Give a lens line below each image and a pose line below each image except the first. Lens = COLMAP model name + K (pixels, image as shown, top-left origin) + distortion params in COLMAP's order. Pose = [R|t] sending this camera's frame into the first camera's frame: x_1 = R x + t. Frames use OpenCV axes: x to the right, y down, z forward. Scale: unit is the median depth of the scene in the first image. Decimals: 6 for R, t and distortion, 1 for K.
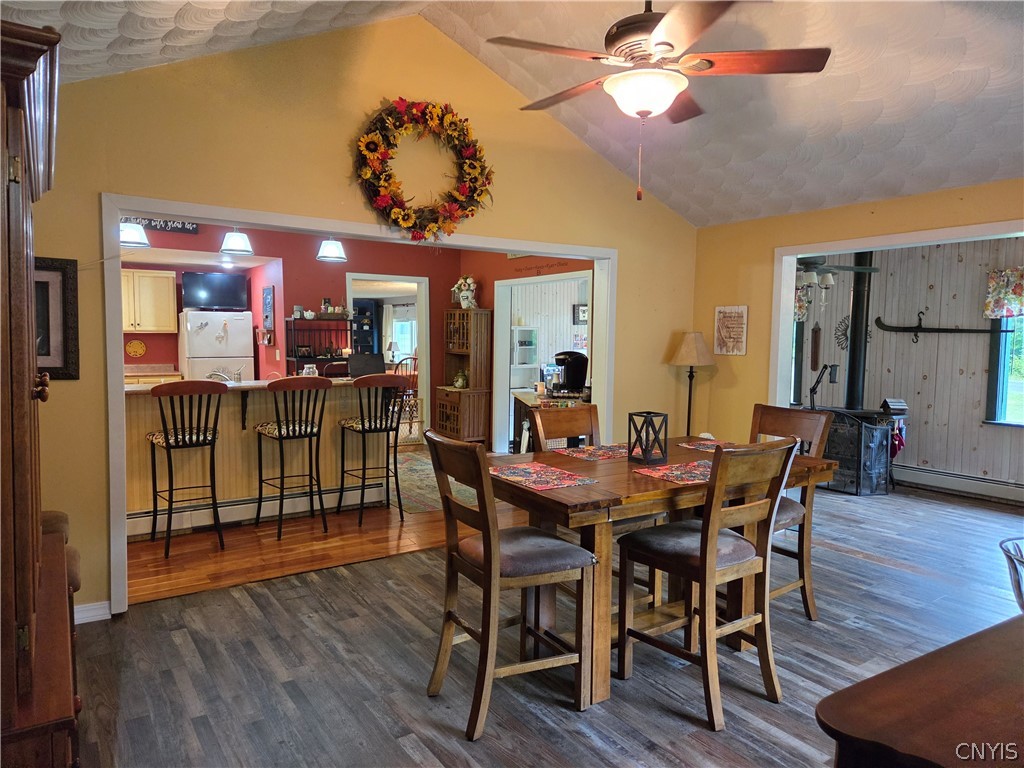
lens RADIAL K [[685.6, 0, 532.1], [0, 685.6, 389.5], [0, 0, 1]] dist [-0.008846, -0.003071]
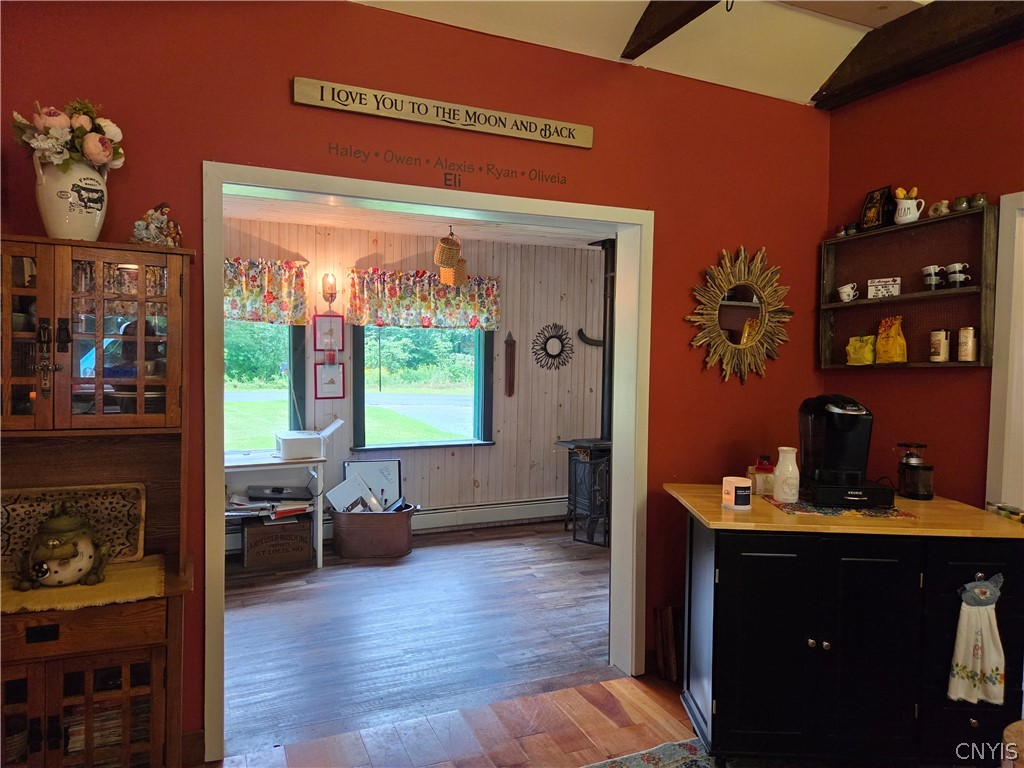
lens RADIAL K [[683.5, 0, 512.0], [0, 683.5, 384.0], [0, 0, 1]] dist [0.007538, 0.000464]
pose [[0.187444, -0.055200, 0.980723, -0.423764], [0.067615, 0.996777, 0.043180, -0.097081], [-0.979945, 0.058218, 0.190572, 1.132474]]
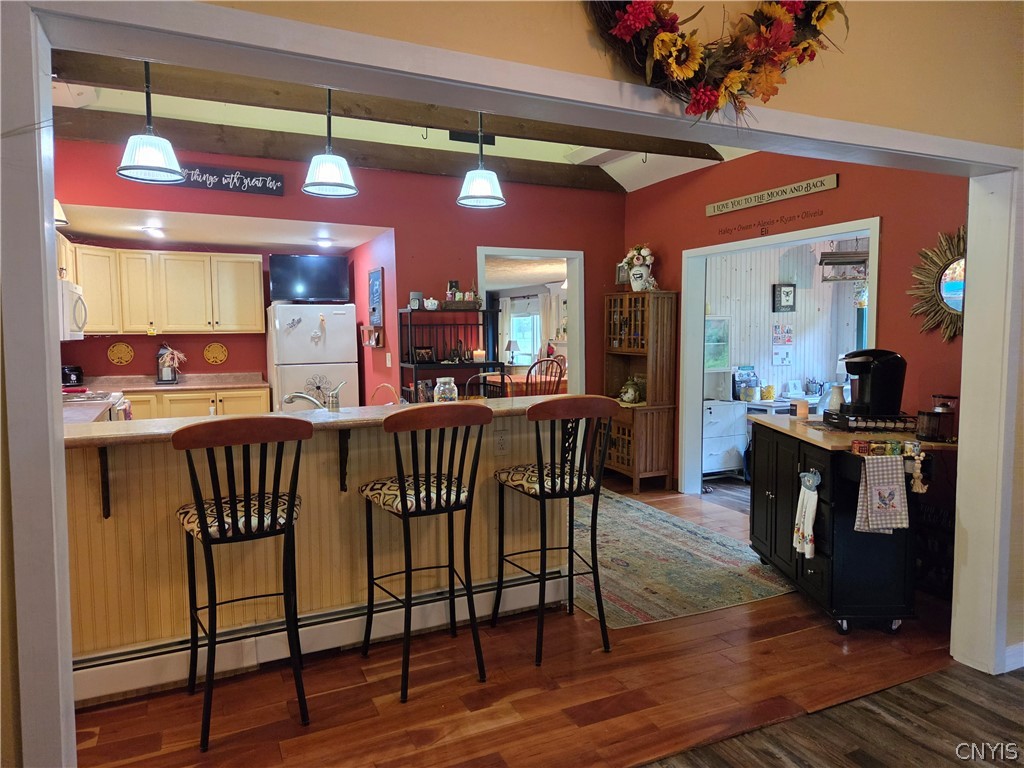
lens RADIAL K [[683.5, 0, 512.0], [0, 683.5, 384.0], [0, 0, 1]] dist [0.007538, 0.000464]
pose [[0.986571, -0.007134, -0.163176, -0.152692], [0.006370, 0.999966, -0.005204, -0.025105], [0.163207, 0.004095, 0.986583, 0.373177]]
